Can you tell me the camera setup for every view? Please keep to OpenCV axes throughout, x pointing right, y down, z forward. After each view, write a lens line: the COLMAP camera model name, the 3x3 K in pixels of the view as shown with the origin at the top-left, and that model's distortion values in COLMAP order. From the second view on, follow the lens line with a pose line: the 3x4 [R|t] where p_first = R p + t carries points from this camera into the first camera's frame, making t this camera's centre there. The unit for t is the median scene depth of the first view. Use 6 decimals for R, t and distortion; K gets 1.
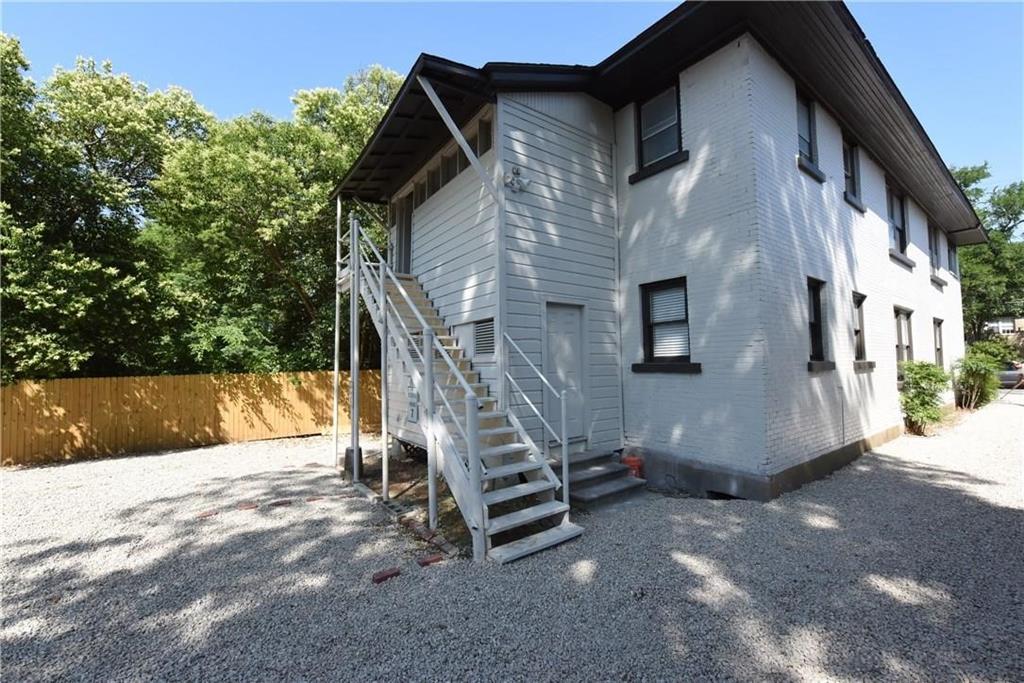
lens RADIAL K [[410.3, 0, 512.0], [0, 410.3, 341.5], [0, 0, 1]] dist [-0.007365, -0.006877]
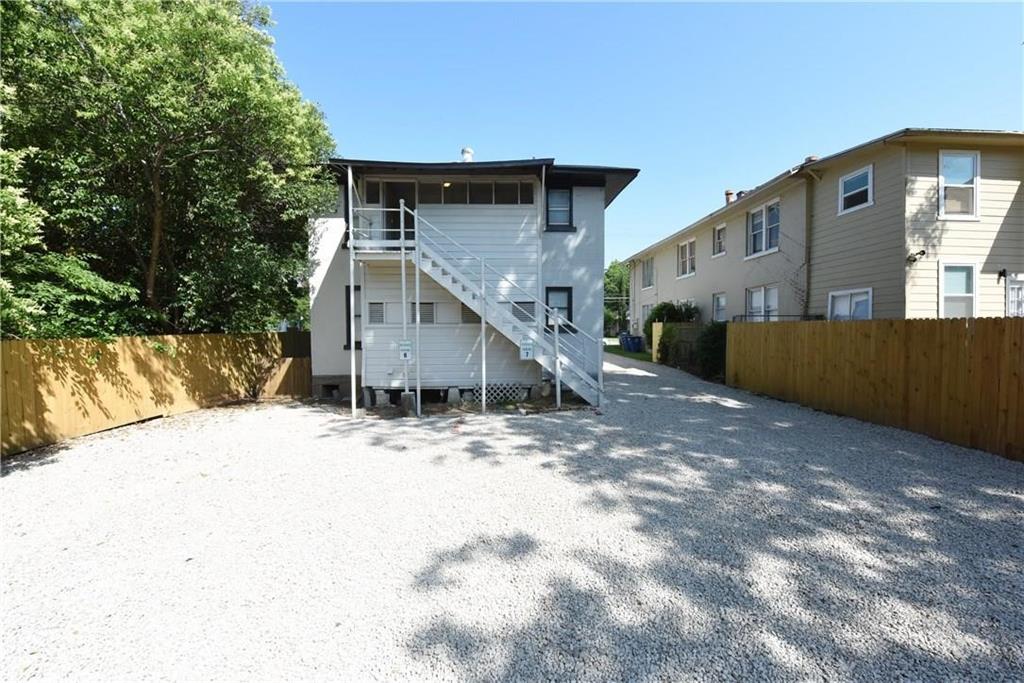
lens RADIAL K [[410.3, 0, 512.0], [0, 410.3, 341.5], [0, 0, 1]] dist [-0.007365, -0.006877]
pose [[0.559847, -0.015715, 0.828447, -0.819784], [-0.049422, 0.997407, 0.052318, 0.013688], [-0.827121, -0.070234, 0.557619, 0.031452]]
